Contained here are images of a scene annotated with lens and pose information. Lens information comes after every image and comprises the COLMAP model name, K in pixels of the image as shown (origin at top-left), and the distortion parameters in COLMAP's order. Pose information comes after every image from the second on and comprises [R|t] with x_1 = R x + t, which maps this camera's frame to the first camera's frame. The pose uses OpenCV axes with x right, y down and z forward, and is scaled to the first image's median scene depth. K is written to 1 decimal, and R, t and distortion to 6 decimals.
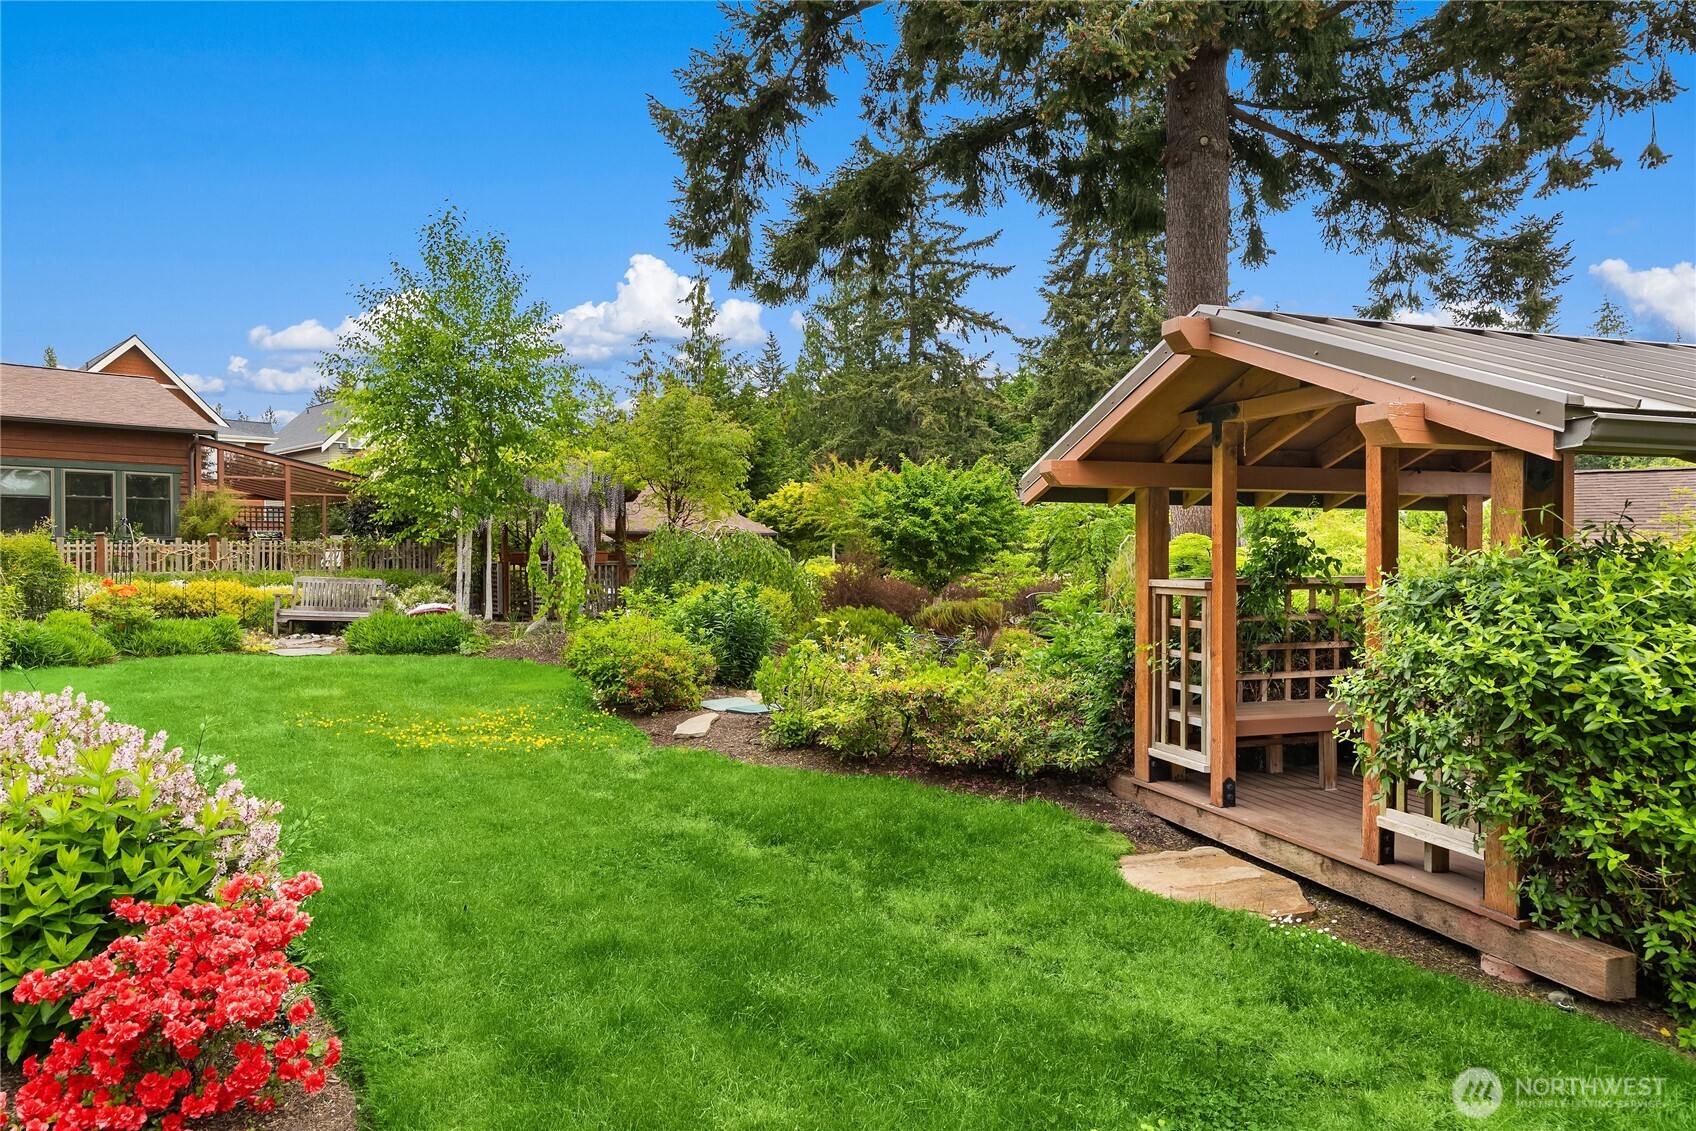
lens RADIAL K [[1073.9, 0, 848.0], [0, 1073.9, 565.5], [0, 0, 1]] dist [-0.002049, -0.000293]
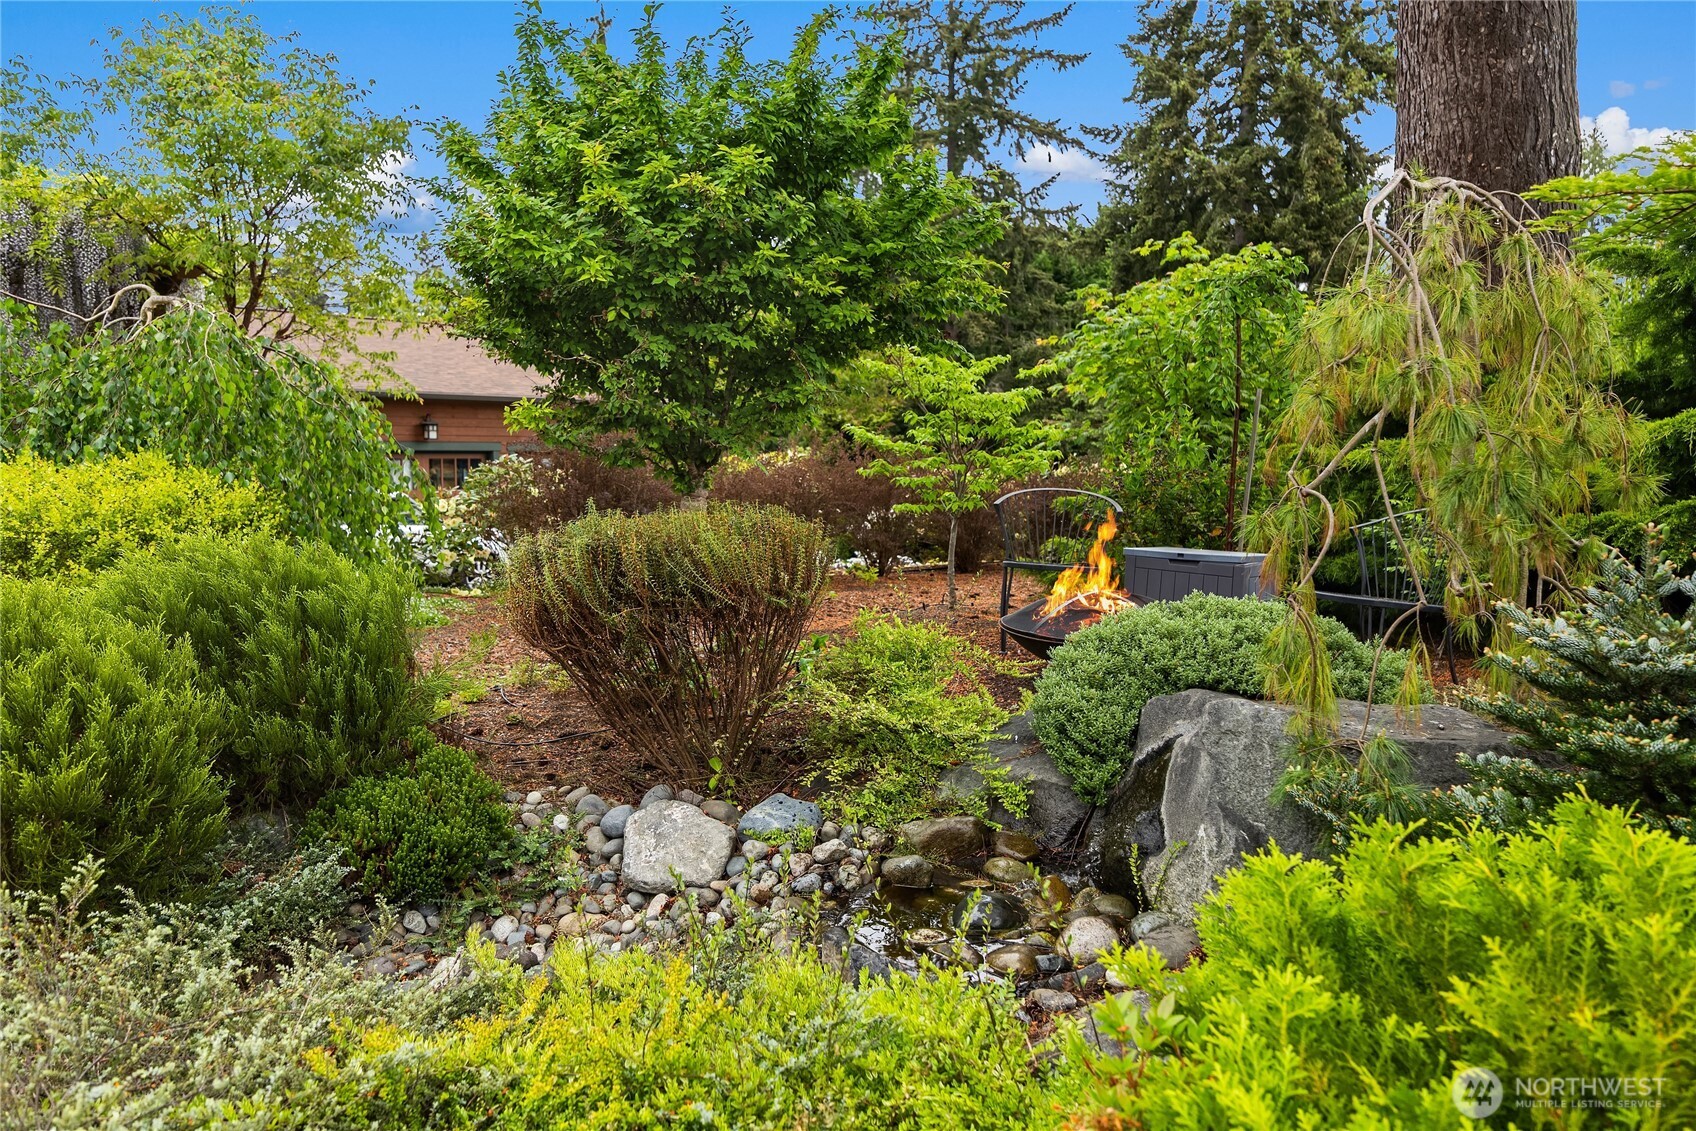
lens RADIAL K [[1224.2, 0, 848.0], [0, 1224.2, 565.5], [0, 0, 1]] dist [0.001162, 0.000606]
pose [[0.998976, 0.008426, -0.044454, 0.030666], [-0.004988, 0.997027, 0.076896, 0.004187], [0.044970, -0.076595, 0.996048, 0.140351]]
